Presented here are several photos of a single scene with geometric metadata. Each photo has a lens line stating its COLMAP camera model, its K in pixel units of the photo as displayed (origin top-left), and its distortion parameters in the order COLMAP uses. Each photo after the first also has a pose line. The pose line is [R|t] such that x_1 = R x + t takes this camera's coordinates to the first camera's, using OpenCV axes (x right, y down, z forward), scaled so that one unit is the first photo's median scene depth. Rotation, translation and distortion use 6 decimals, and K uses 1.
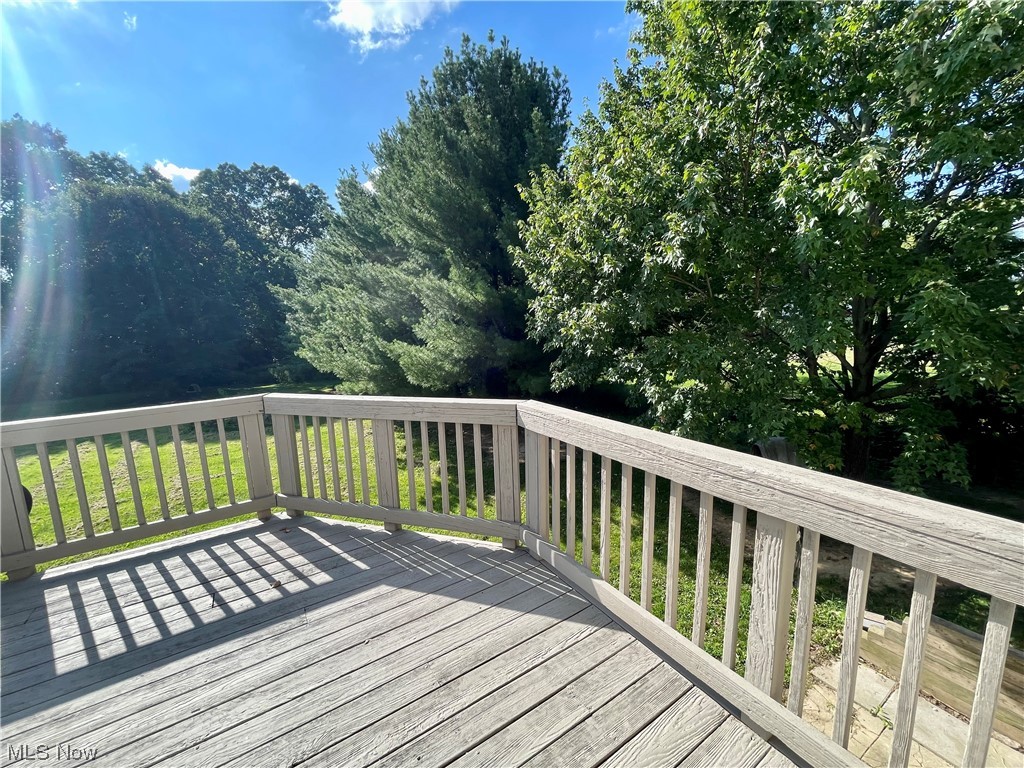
lens RADIAL K [[414.3, 0, 513.8], [0, 414.3, 386.5], [0, 0, 1]] dist [-0.001872, -0.000316]
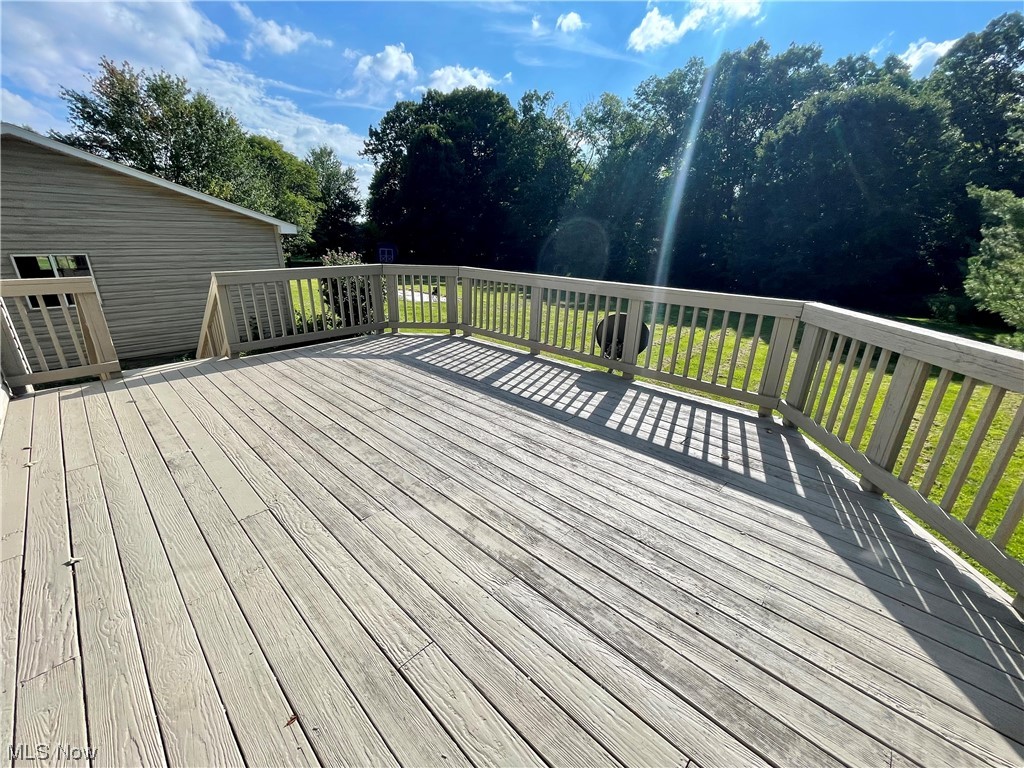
lens RADIAL K [[414.3, 0, 513.8], [0, 414.3, 387.6], [0, 0, 1]] dist [-0.001872, -0.000316]
pose [[0.230115, 0.369911, -0.900118, 0.253064], [-0.186622, 0.924548, 0.332241, 0.013967], [0.955102, 0.091529, 0.281786, 0.068290]]
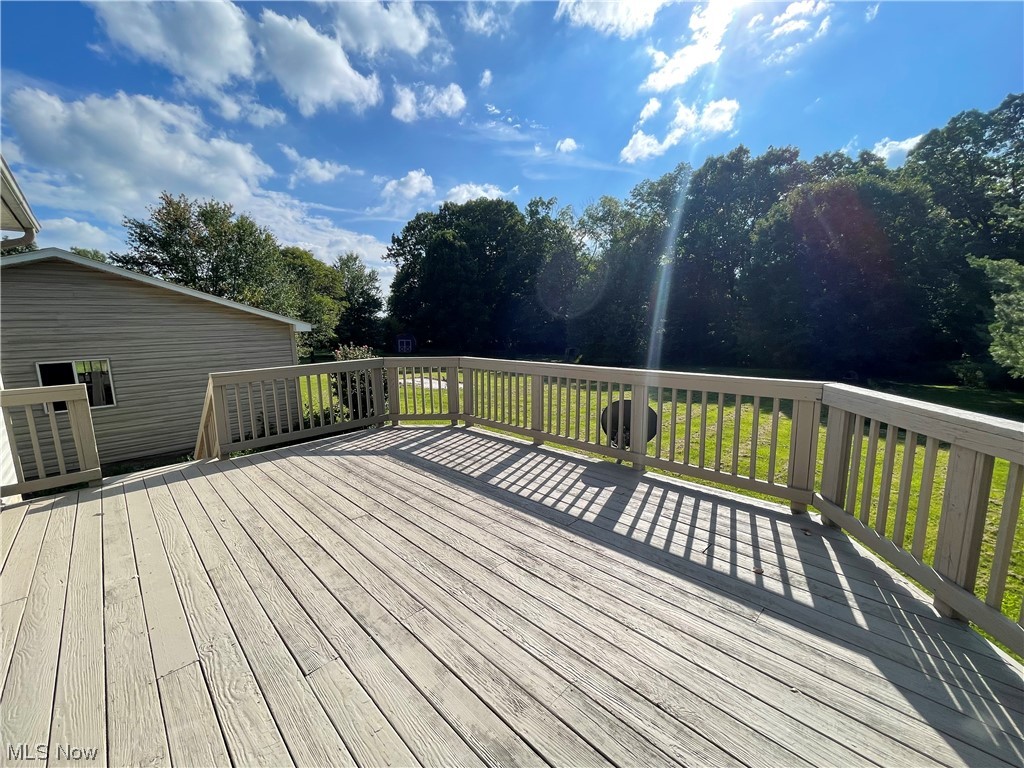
lens RADIAL K [[414.3, 0, 514.3], [0, 414.3, 386.7], [0, 0, 1]] dist [-0.001872, -0.000316]
pose [[0.200984, 0.177088, -0.963455, 0.162062], [-0.143977, 0.978183, 0.149760, -0.010744], [0.968956, 0.108616, 0.222096, 0.160868]]
